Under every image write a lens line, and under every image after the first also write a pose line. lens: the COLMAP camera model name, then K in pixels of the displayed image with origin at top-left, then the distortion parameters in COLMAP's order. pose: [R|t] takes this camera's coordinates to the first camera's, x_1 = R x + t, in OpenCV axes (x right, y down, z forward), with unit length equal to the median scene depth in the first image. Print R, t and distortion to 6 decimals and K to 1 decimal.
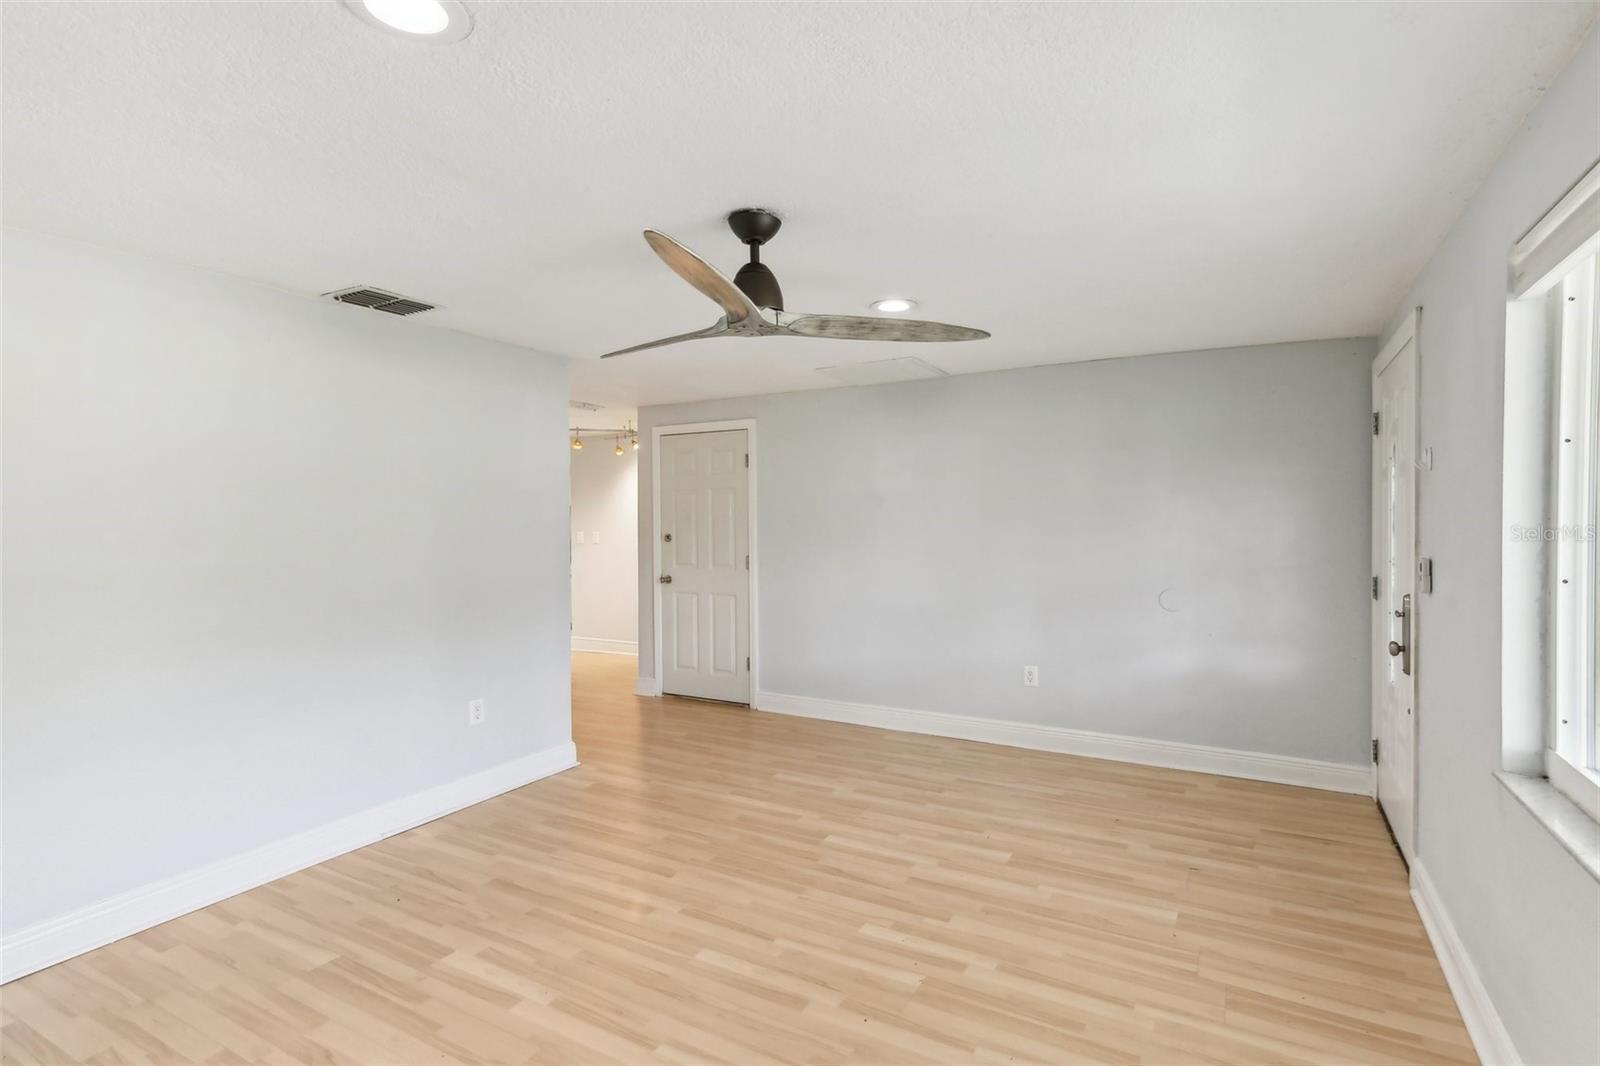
lens RADIAL K [[734.2, 0, 800.3], [0, 734.2, 526.1], [0, 0, 1]] dist [0.003177, 0.001857]
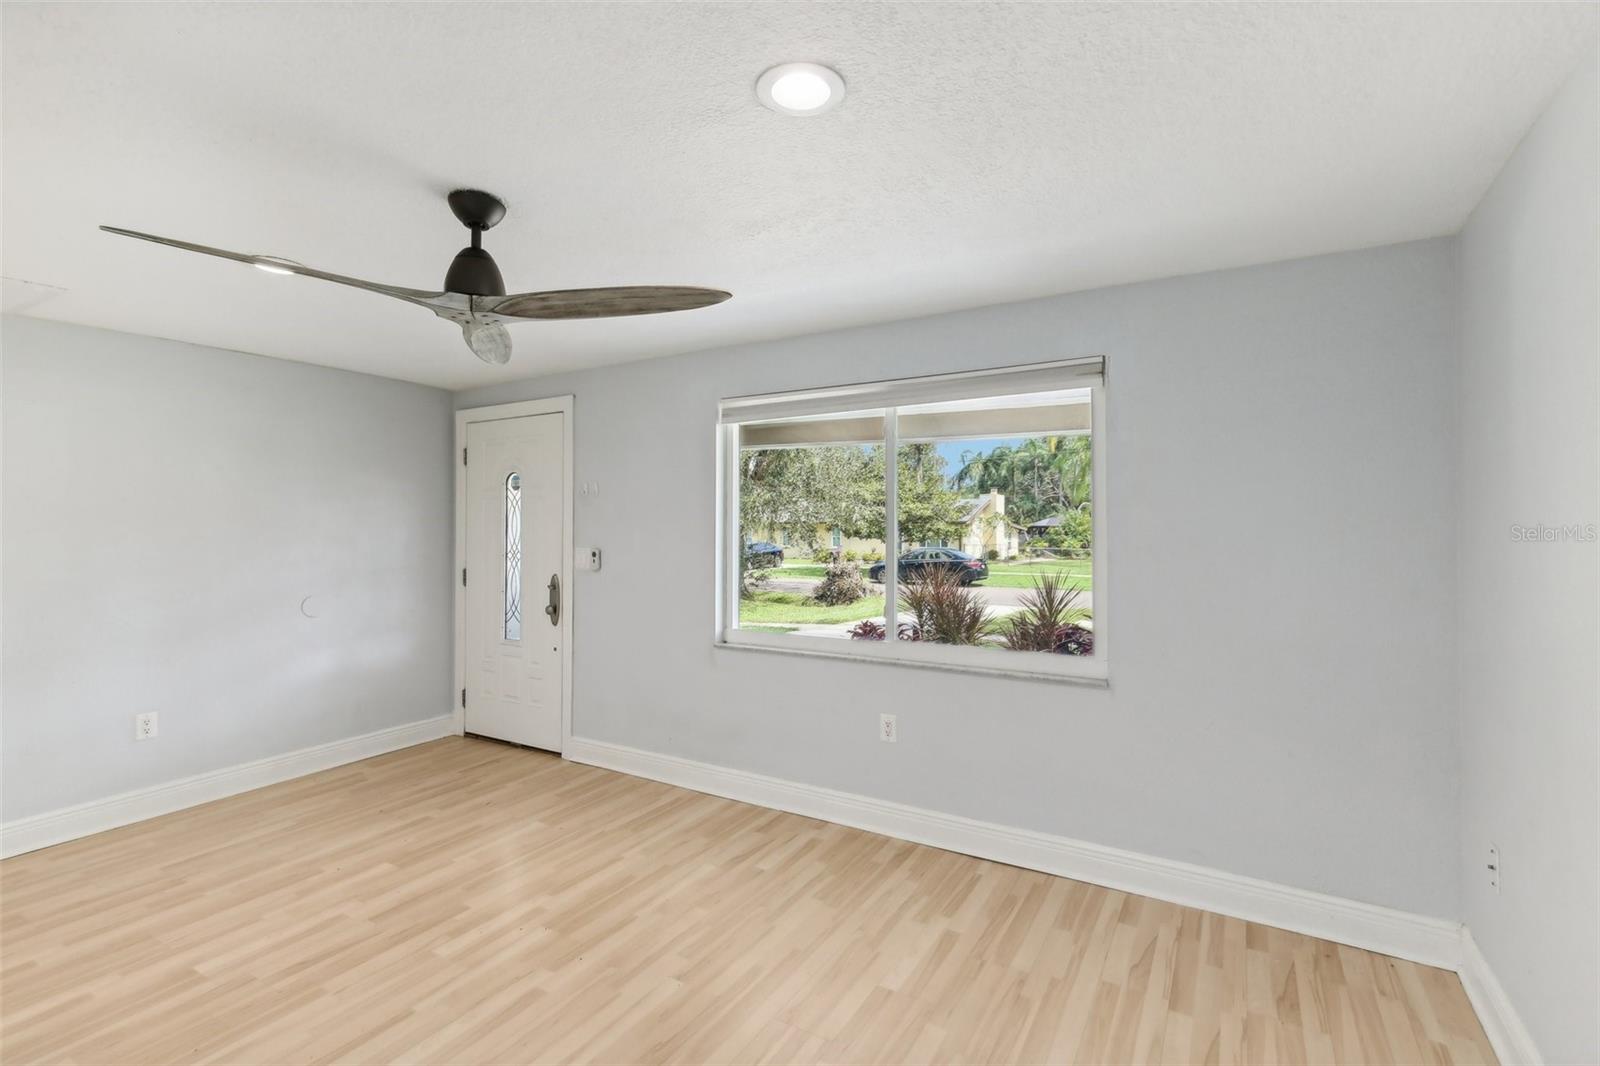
lens RADIAL K [[734.2, 0, 800.3], [0, 734.2, 526.1], [0, 0, 1]] dist [0.003177, 0.001857]
pose [[0.066988, -0.004598, 0.997743, -0.686153], [0.020459, 0.999785, 0.003234, -0.002031], [-0.997544, 0.020196, 0.067068, 0.374750]]
